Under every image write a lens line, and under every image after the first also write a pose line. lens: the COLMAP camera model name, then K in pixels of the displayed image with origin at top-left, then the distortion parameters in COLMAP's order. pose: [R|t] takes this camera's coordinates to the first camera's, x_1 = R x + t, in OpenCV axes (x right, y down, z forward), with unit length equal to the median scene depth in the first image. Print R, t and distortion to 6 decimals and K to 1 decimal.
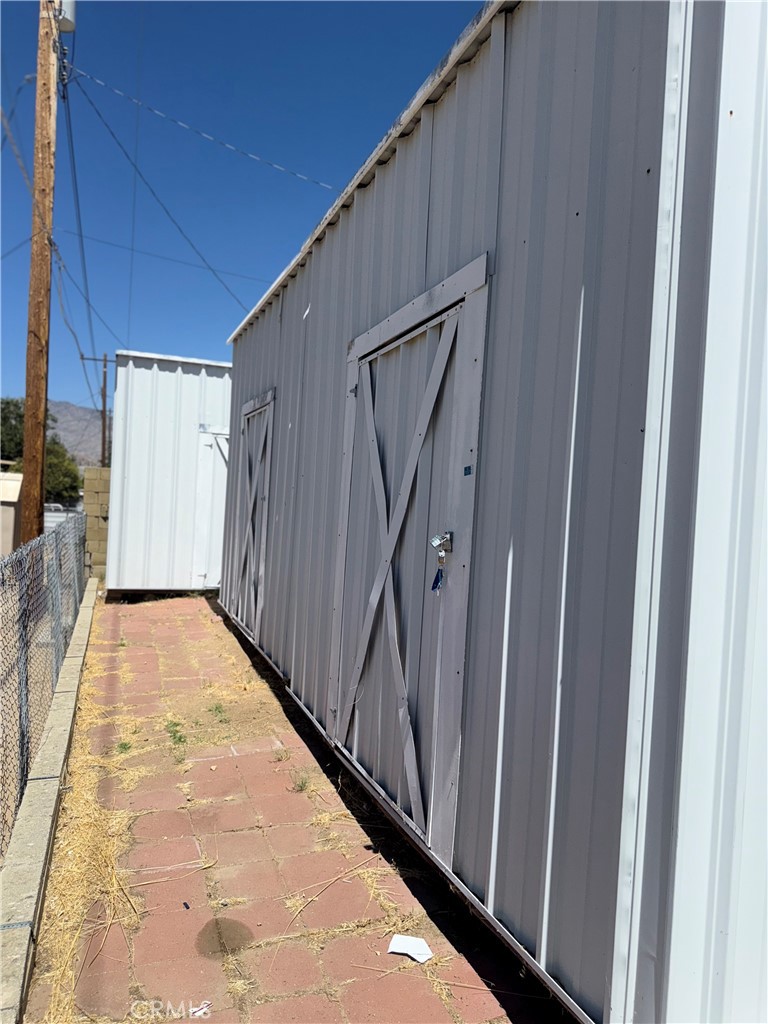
lens RADIAL K [[726.3, 0, 384.2], [0, 726.3, 513.5], [0, 0, 1]] dist [0.049376, -0.059635]
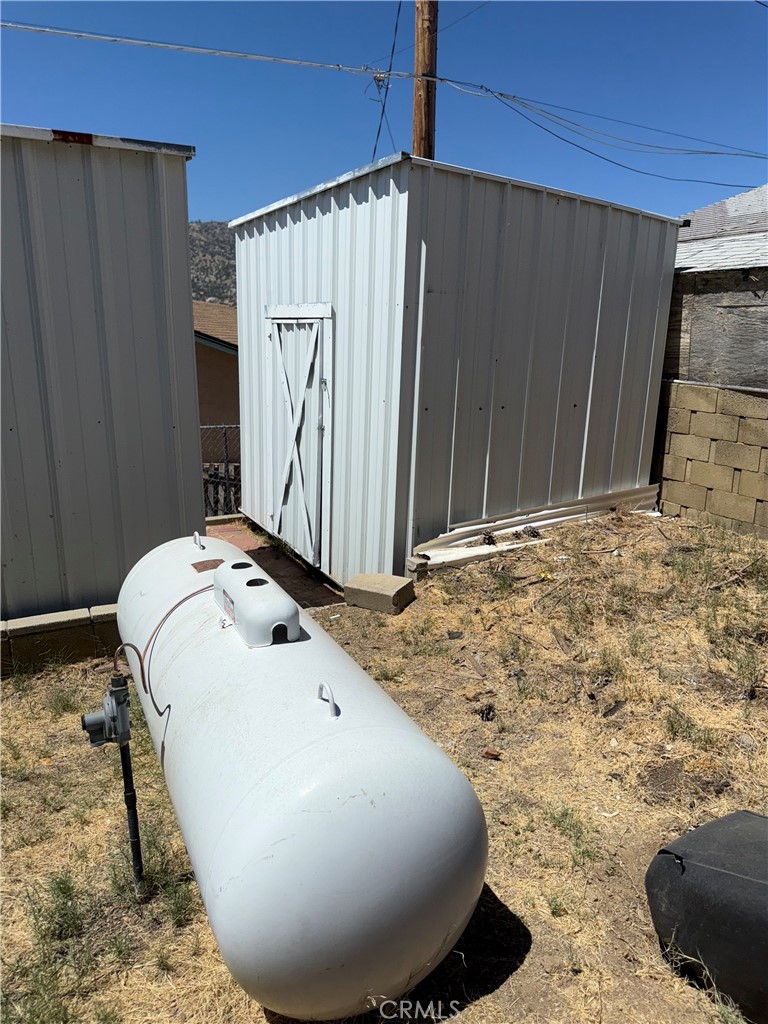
lens RADIAL K [[726.3, 0, 383.1], [0, 726.3, 512.4], [0, 0, 1]] dist [0.049376, -0.059635]
pose [[0.992180, -0.053296, 0.112861, 0.012173], [0.023866, 0.968574, 0.247577, -0.239196], [-0.122509, -0.242948, 0.962272, -1.049528]]
